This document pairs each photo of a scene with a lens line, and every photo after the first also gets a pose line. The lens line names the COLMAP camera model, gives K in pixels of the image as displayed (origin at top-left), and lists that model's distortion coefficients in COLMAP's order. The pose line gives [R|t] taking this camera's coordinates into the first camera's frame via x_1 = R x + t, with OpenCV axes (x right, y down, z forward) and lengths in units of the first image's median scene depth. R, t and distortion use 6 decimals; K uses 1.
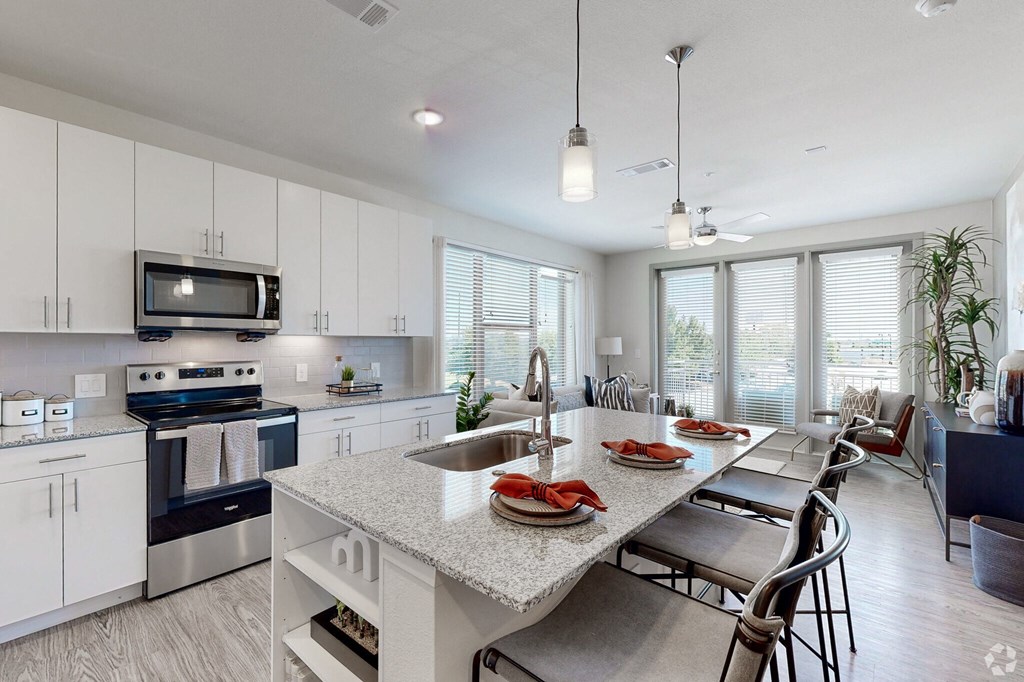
lens RADIAL K [[442.0, 0, 513.1], [0, 442.0, 348.0], [0, 0, 1]] dist [-0.003028, -0.000452]
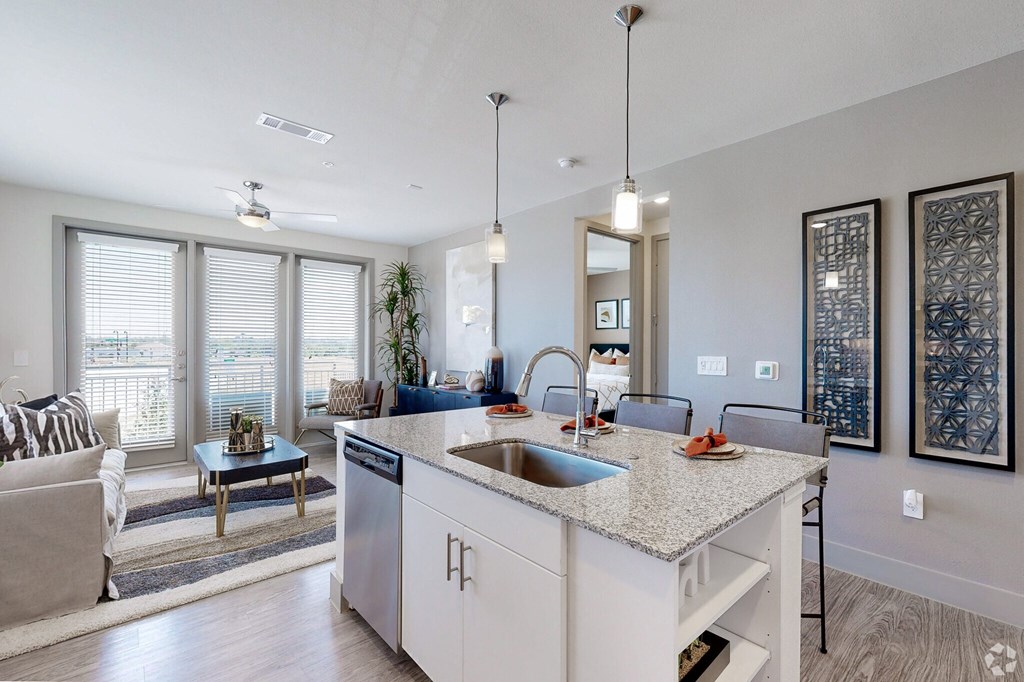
lens RADIAL K [[484.4, 0, 512.7], [0, 484.4, 345.3], [0, 0, 1]] dist [0.001364, 0.000277]
pose [[0.098769, -0.005543, 0.995095, -0.485758], [0.008251, 0.999955, 0.004751, -0.004567], [-0.995076, 0.007742, 0.098810, 0.443779]]
